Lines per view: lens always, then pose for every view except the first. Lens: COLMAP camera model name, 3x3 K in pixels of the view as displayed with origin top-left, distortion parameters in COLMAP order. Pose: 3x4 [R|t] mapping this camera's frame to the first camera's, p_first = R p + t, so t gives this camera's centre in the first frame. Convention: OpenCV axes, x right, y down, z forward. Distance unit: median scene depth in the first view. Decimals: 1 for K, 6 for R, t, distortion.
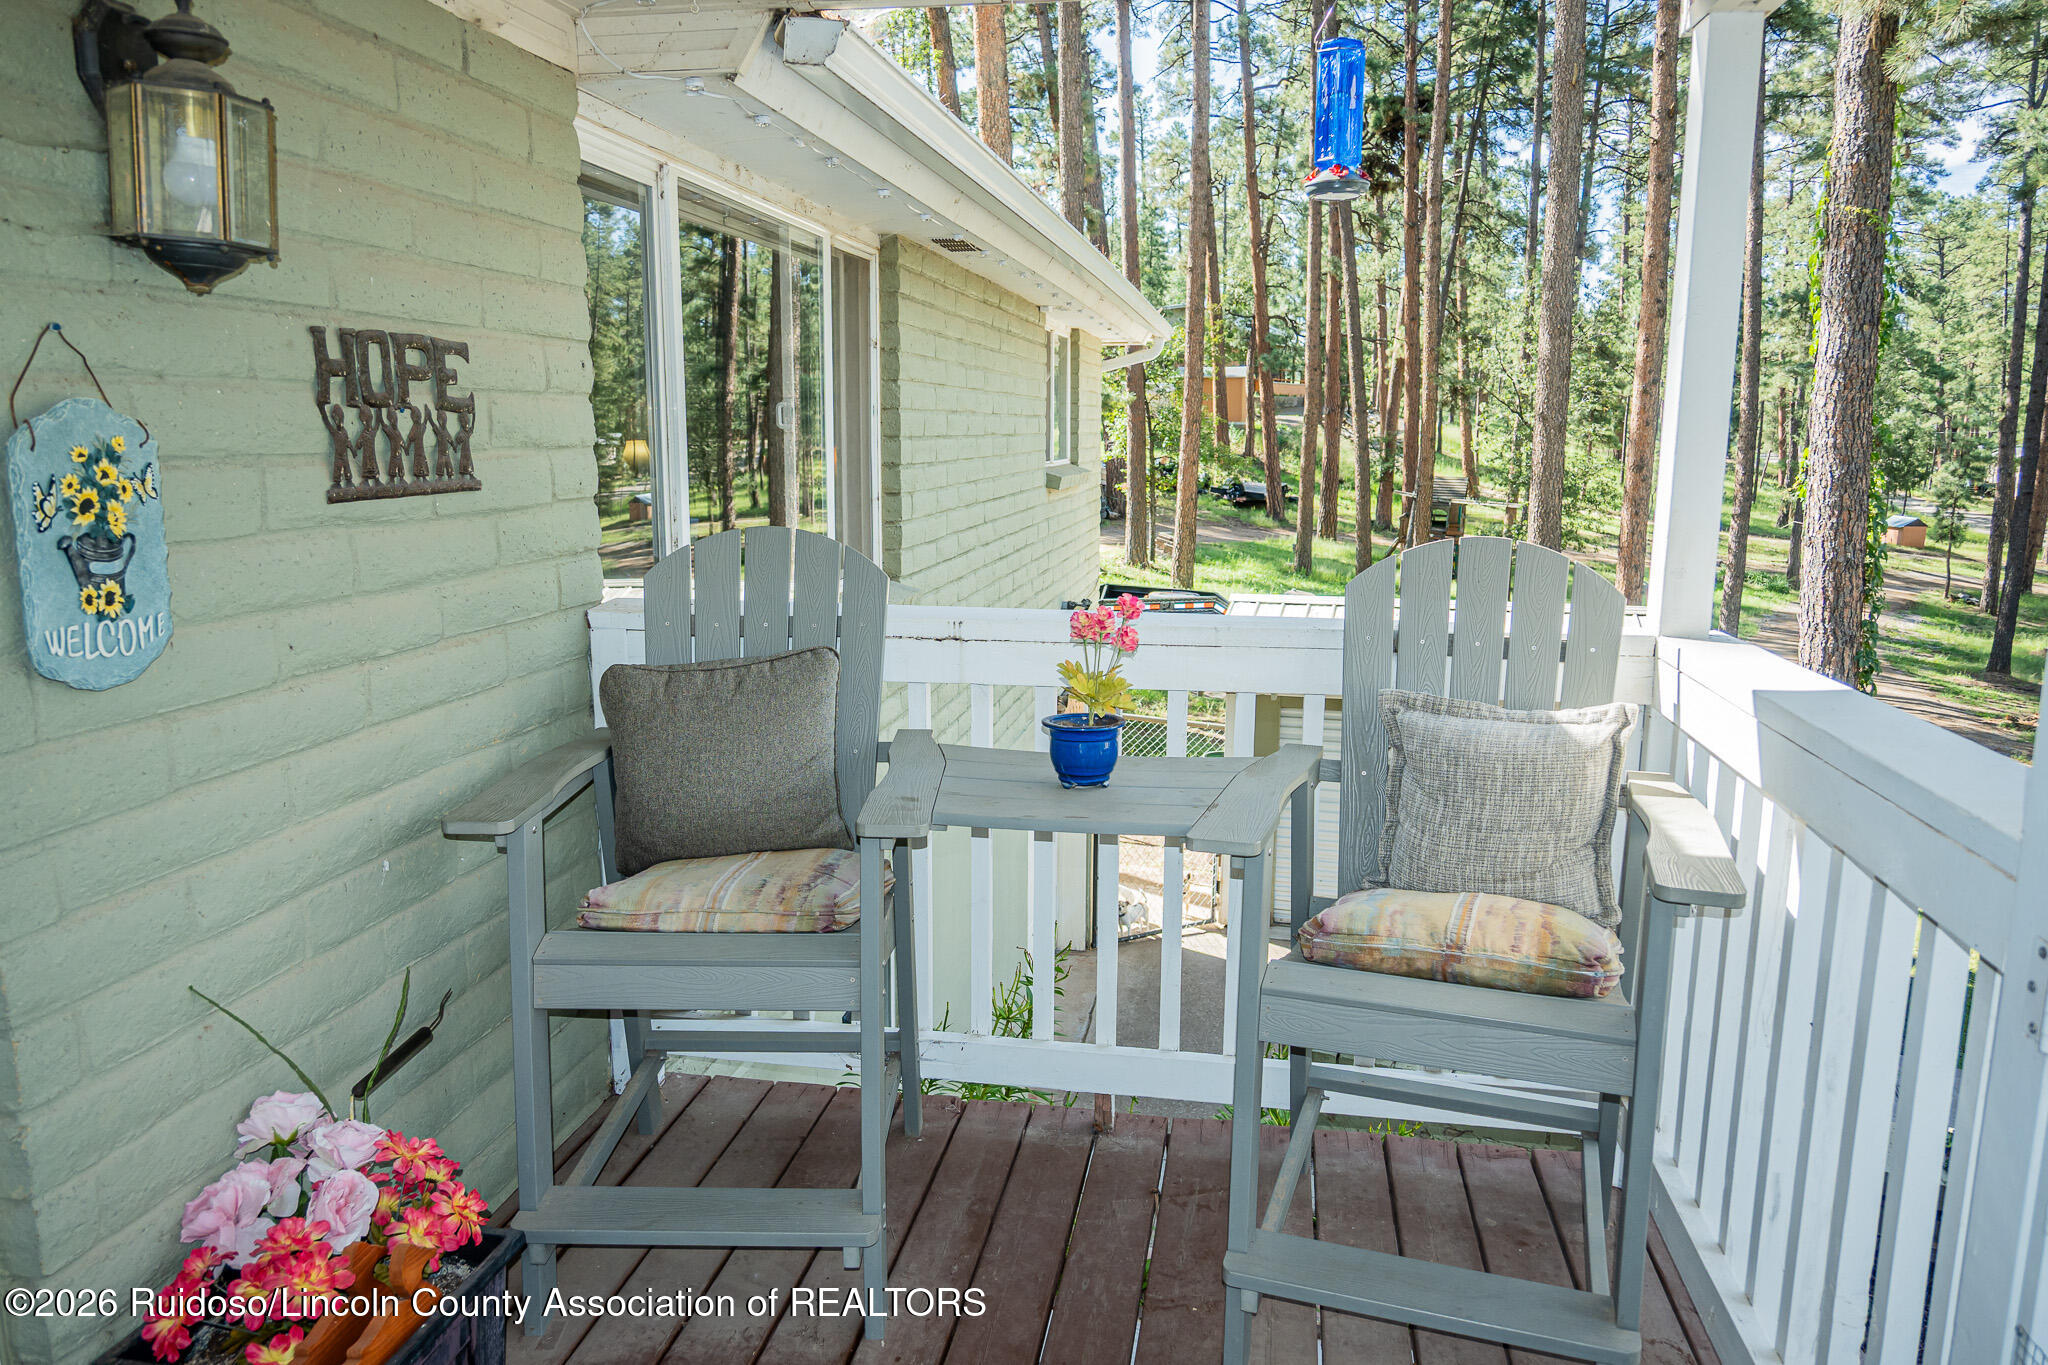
lens RADIAL K [[1407.9, 0, 1024.0], [0, 1407.9, 682.5], [0, 0, 1]] dist [-0.006511, -0.000862]
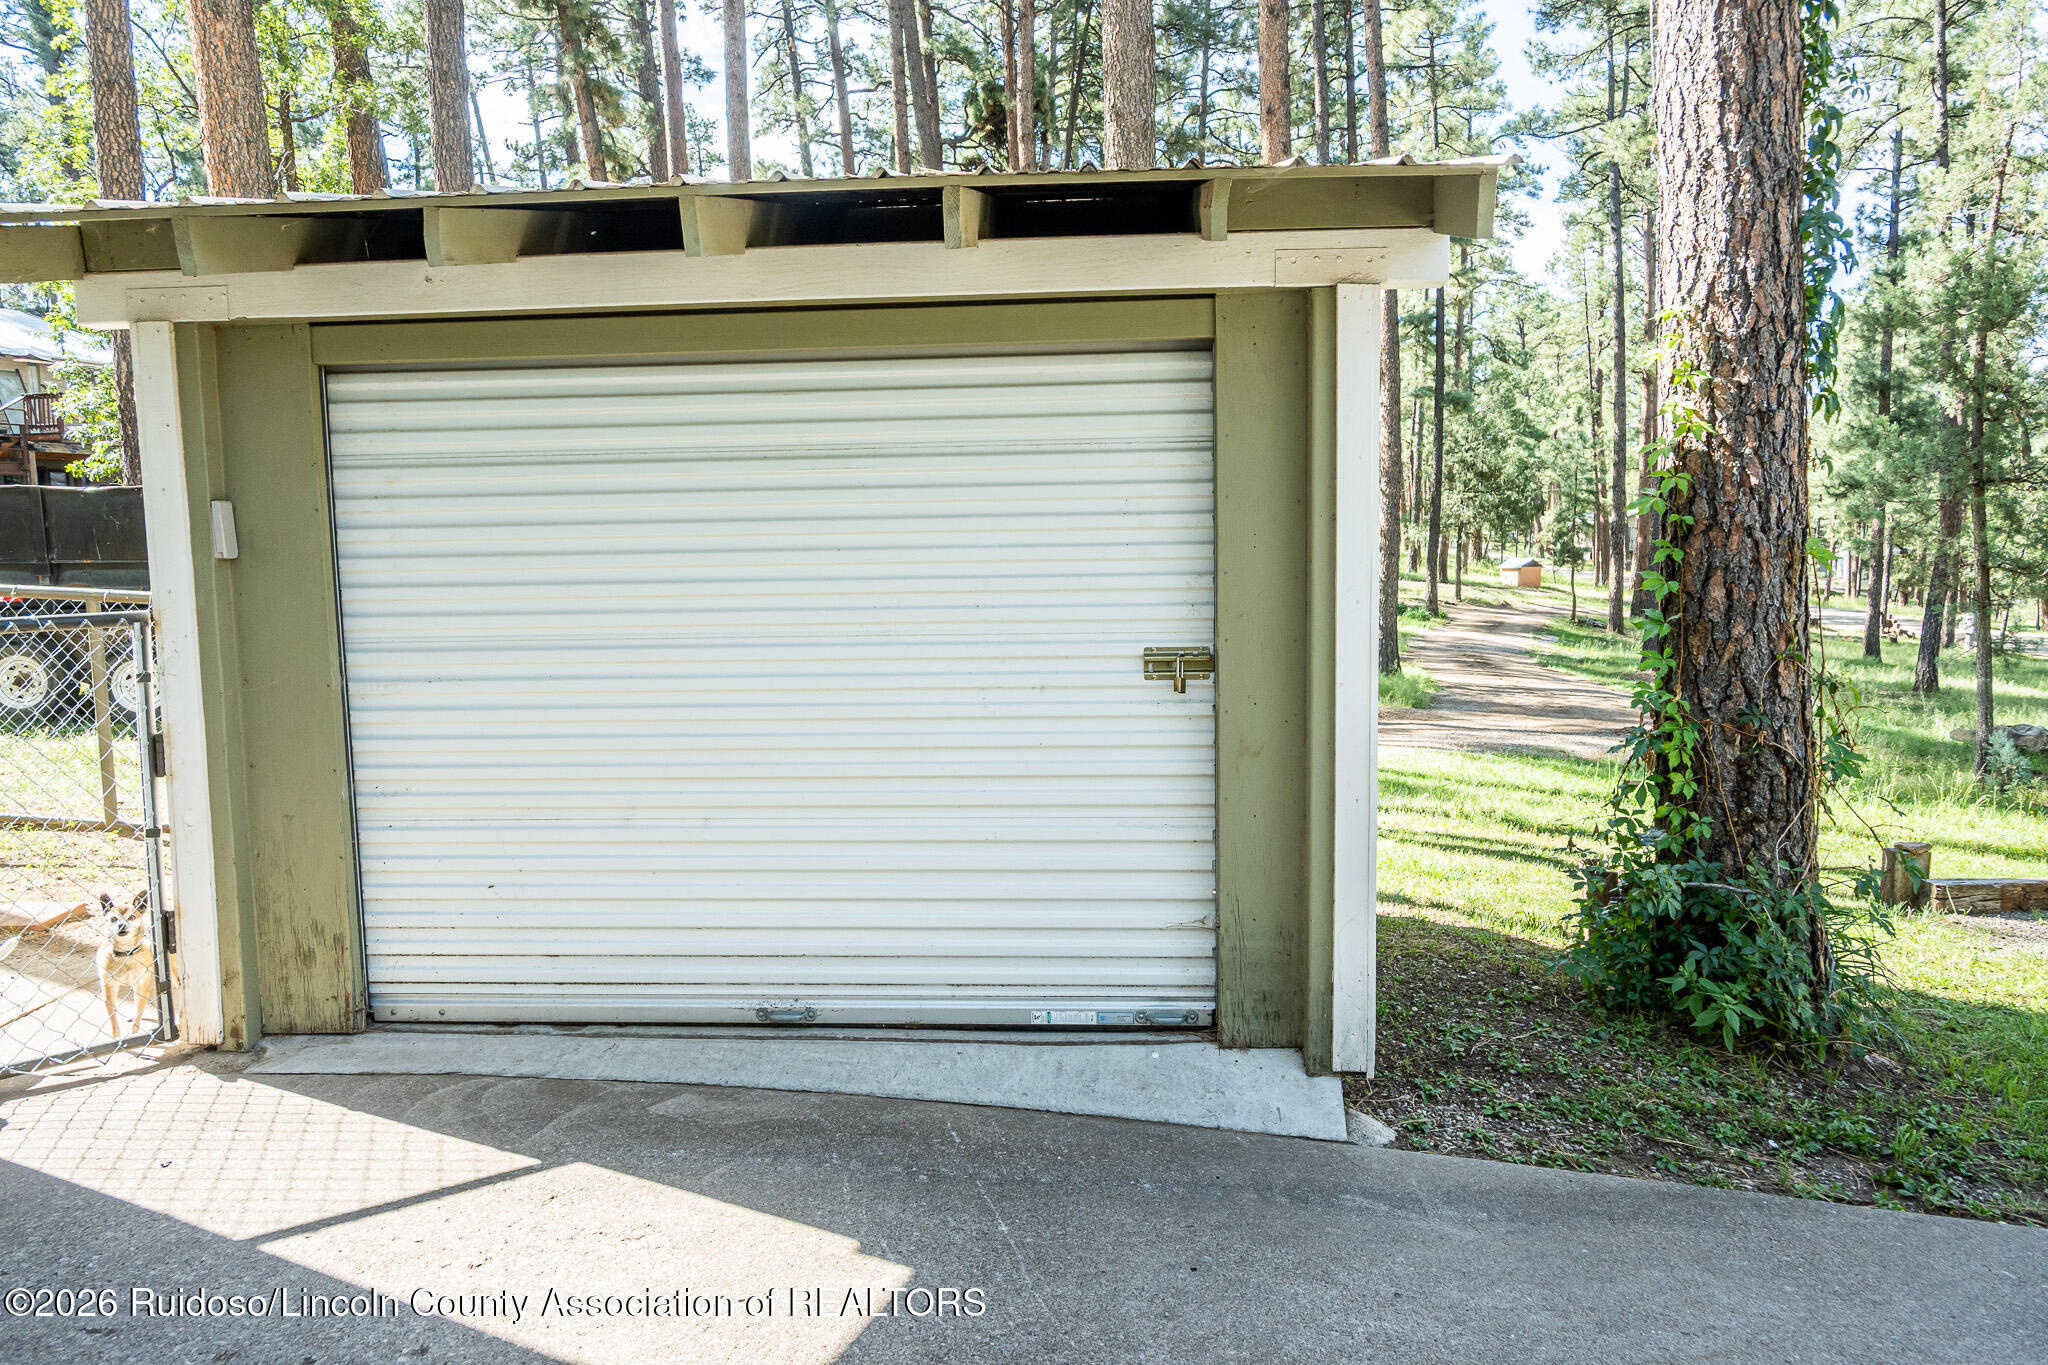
lens RADIAL K [[1407.9, 0, 1024.0], [0, 1407.9, 682.5], [0, 0, 1]] dist [-0.006511, -0.000862]
pose [[0.973120, -0.050424, 0.224711, 0.048455], [0.066285, 0.995771, -0.063605, 0.022435], [-0.220553, 0.076790, 0.972347, 0.117794]]
